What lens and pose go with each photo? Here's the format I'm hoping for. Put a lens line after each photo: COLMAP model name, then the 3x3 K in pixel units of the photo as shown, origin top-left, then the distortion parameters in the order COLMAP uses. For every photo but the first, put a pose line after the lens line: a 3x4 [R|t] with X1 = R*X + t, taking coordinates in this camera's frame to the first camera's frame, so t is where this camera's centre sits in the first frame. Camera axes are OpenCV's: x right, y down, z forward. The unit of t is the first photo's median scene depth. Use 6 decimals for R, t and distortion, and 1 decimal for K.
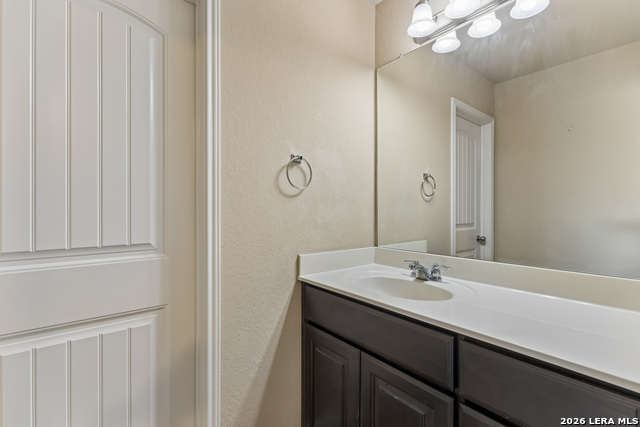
lens RADIAL K [[286.6, 0, 317.7], [0, 286.6, 211.8], [0, 0, 1]] dist [0.001948, 0.000481]
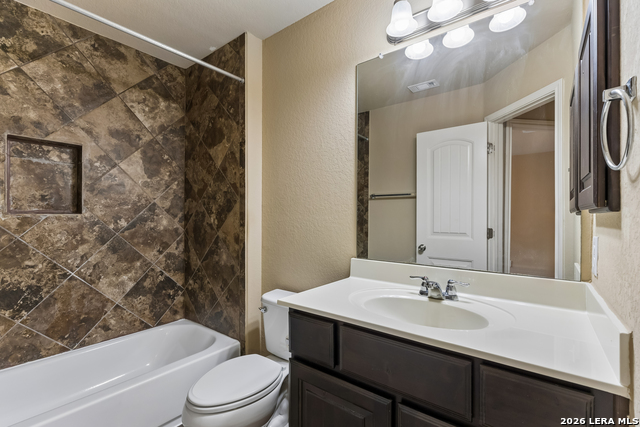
lens RADIAL K [[286.6, 0, 322.7], [0, 286.6, 215.9], [0, 0, 1]] dist [0.001948, 0.000481]
pose [[0.967677, 0.008588, 0.252048, -0.180351], [-0.004937, 0.999874, -0.015113, -0.000732], [-0.252146, 0.013380, 0.967597, 0.223279]]
